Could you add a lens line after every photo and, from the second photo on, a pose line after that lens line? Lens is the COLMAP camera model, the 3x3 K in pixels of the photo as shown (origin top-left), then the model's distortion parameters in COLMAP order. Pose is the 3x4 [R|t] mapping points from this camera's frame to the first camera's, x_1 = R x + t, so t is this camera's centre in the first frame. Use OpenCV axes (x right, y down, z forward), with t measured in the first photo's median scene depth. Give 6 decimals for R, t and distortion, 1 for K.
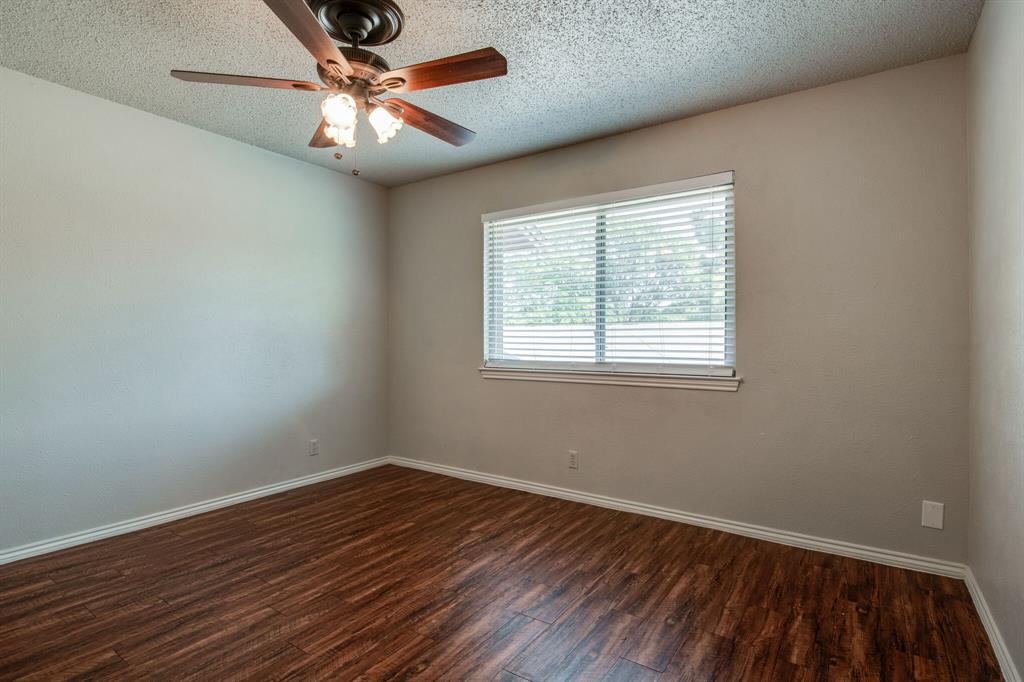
lens RADIAL K [[508.0, 0, 512.0], [0, 508.0, 341.0], [0, 0, 1]] dist [-0.011056, -0.000400]
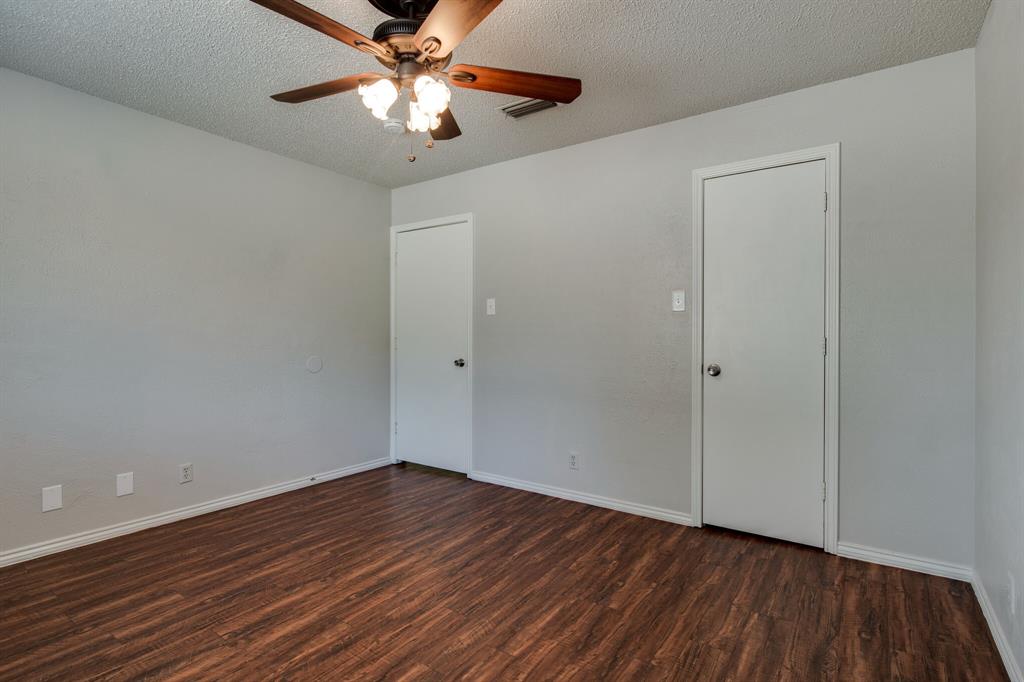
lens RADIAL K [[508.0, 0, 512.0], [0, 508.0, 341.0], [0, 0, 1]] dist [-0.011056, -0.000400]
pose [[-0.999910, -0.005166, 0.012346, -0.526931], [-0.004960, 0.999849, 0.016665, -0.018276], [-0.012430, 0.016602, -0.999785, 2.007098]]
